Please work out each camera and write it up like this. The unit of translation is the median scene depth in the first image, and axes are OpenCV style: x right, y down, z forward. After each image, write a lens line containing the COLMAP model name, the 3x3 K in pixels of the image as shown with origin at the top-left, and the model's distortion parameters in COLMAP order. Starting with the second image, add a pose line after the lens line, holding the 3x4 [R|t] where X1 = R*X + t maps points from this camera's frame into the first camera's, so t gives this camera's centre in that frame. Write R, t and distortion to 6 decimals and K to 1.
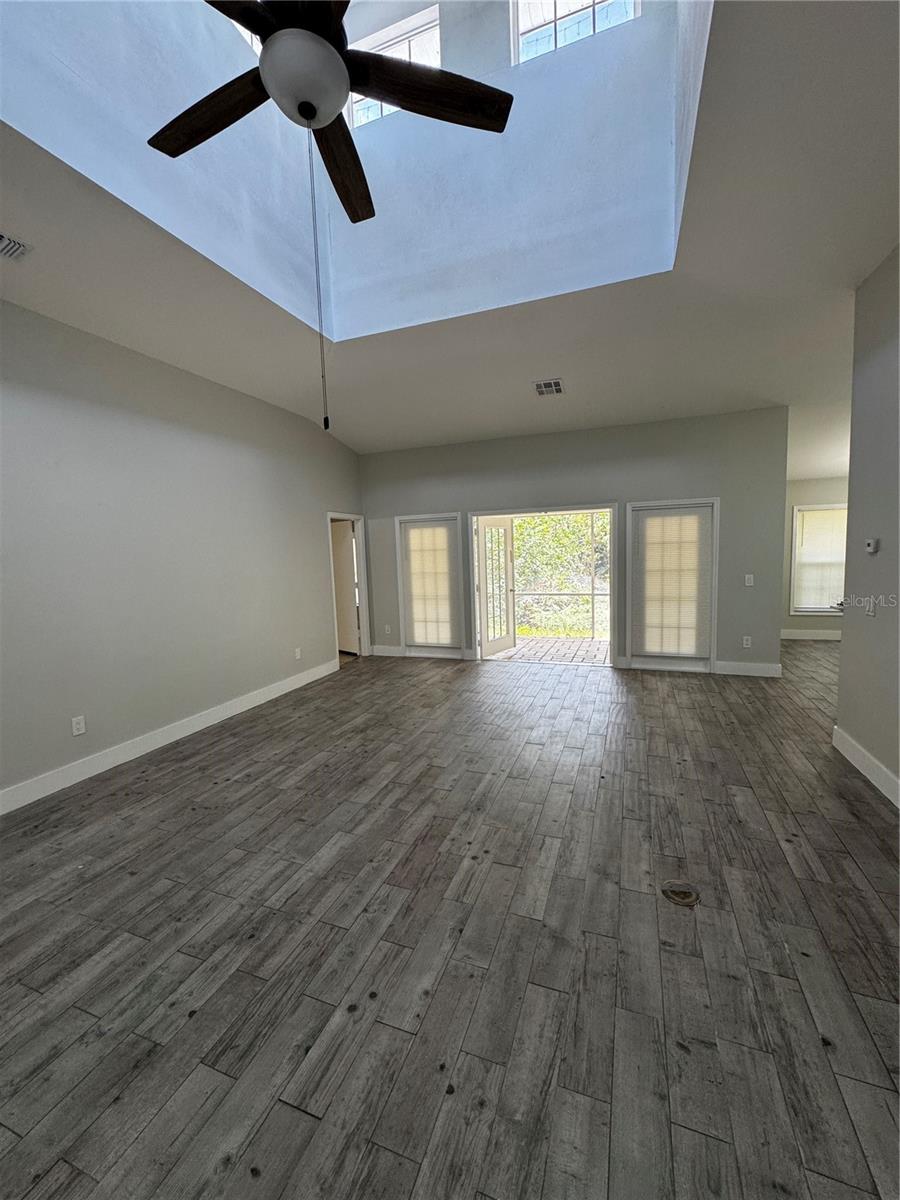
lens RADIAL K [[478.2, 0, 453.7], [0, 478.2, 598.9], [0, 0, 1]] dist [-0.000702, 0.000313]
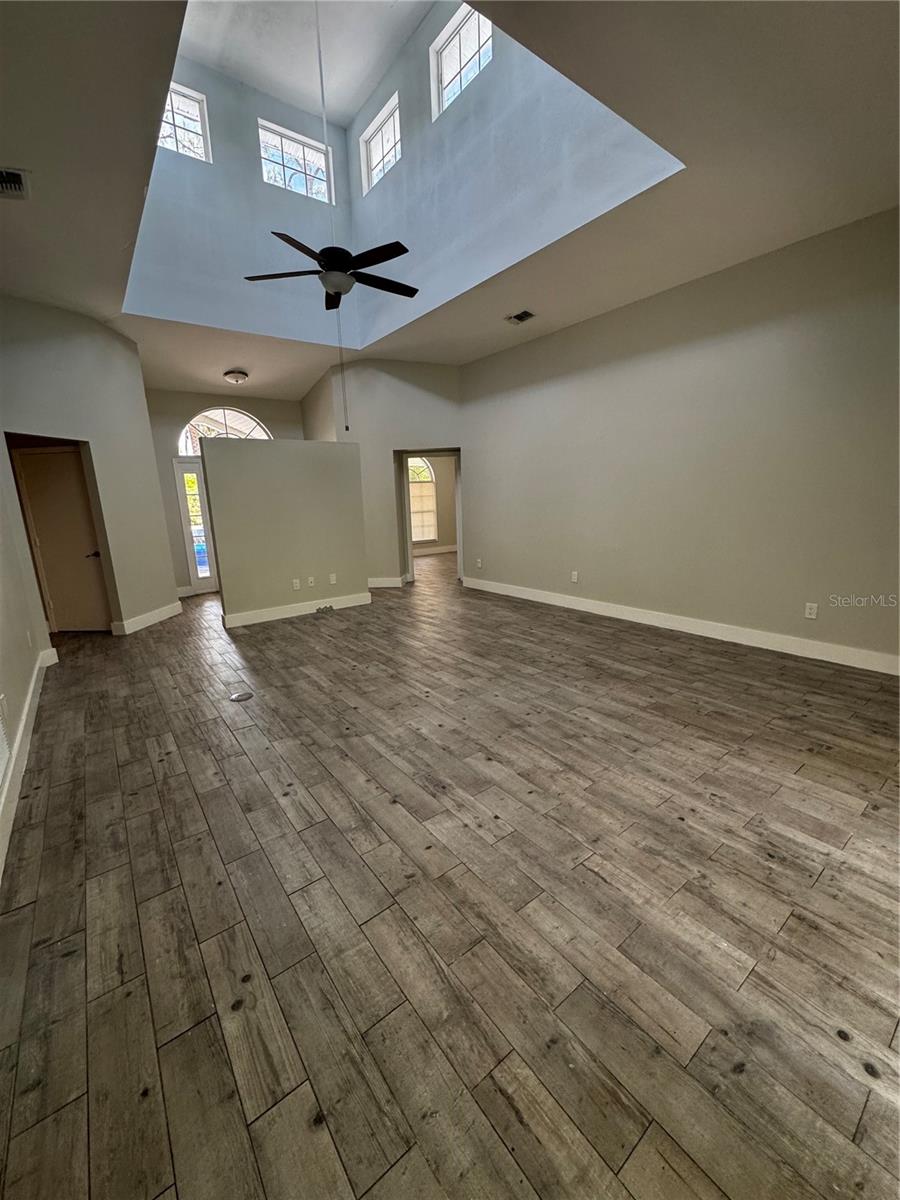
lens RADIAL K [[478.2, 0, 453.7], [0, 478.2, 598.9], [0, 0, 1]] dist [-0.000702, 0.000313]
pose [[-0.529659, 0.234090, -0.815269, 0.838037], [-0.033035, 0.954741, 0.295600, -0.147812], [0.847567, 0.183500, -0.497954, 1.471712]]
